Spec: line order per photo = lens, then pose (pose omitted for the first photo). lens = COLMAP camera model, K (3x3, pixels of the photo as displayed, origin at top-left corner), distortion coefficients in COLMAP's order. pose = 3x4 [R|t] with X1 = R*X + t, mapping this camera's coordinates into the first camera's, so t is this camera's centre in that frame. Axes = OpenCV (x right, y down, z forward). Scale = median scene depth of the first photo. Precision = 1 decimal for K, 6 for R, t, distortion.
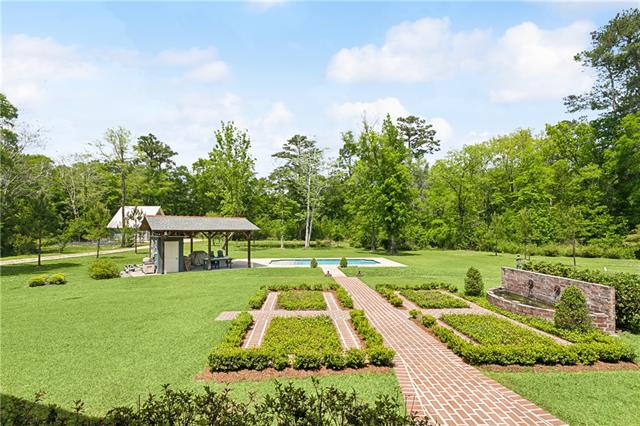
lens RADIAL K [[307.3, 0, 322.7], [0, 307.3, 232.2], [0, 0, 1]] dist [-0.003482, 0.000399]
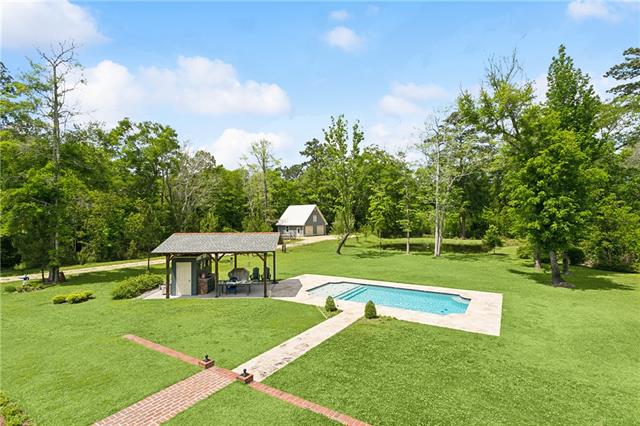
lens RADIAL K [[307.3, 0, 318.3], [0, 307.3, 212.7], [0, 0, 1]] dist [-0.003482, 0.000399]
pose [[0.816110, -0.020009, -0.577550, 0.216046], [0.003033, 0.999535, -0.030342, -0.051218], [0.577889, 0.023011, 0.815791, 0.272146]]
